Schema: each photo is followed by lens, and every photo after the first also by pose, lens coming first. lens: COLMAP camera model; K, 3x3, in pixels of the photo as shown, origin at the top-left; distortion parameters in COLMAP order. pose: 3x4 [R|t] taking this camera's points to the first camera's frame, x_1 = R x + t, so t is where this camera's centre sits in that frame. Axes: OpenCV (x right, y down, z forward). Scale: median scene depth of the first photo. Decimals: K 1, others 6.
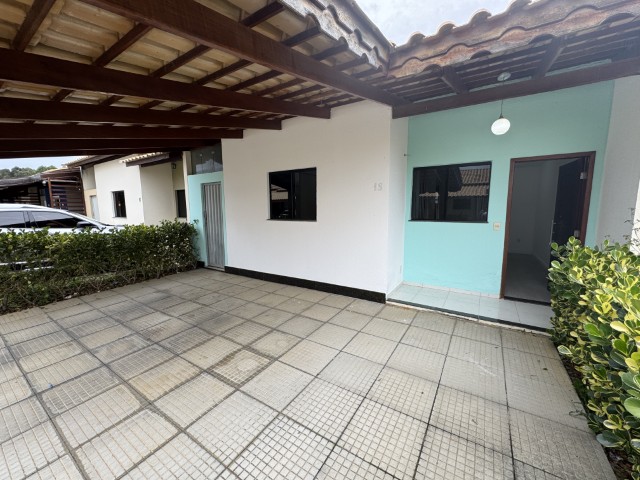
lens RADIAL K [[257.8, 0, 321.7], [0, 257.8, 239.9], [0, 0, 1]] dist [-0.002812, 0.000119]
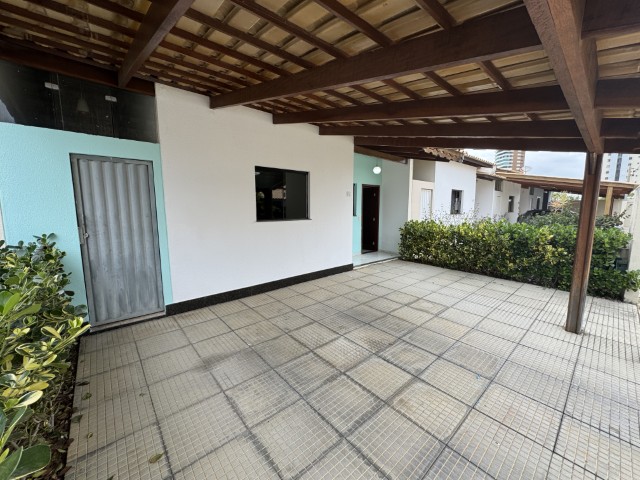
lens RADIAL K [[257.8, 0, 319.2], [0, 257.8, 239.5], [0, 0, 1]] dist [-0.002812, 0.000119]
pose [[0.270698, -0.113110, 0.955996, -1.301412], [0.116572, 0.989617, 0.084080, -0.089635], [-0.955580, 0.088682, 0.281073, 0.765140]]
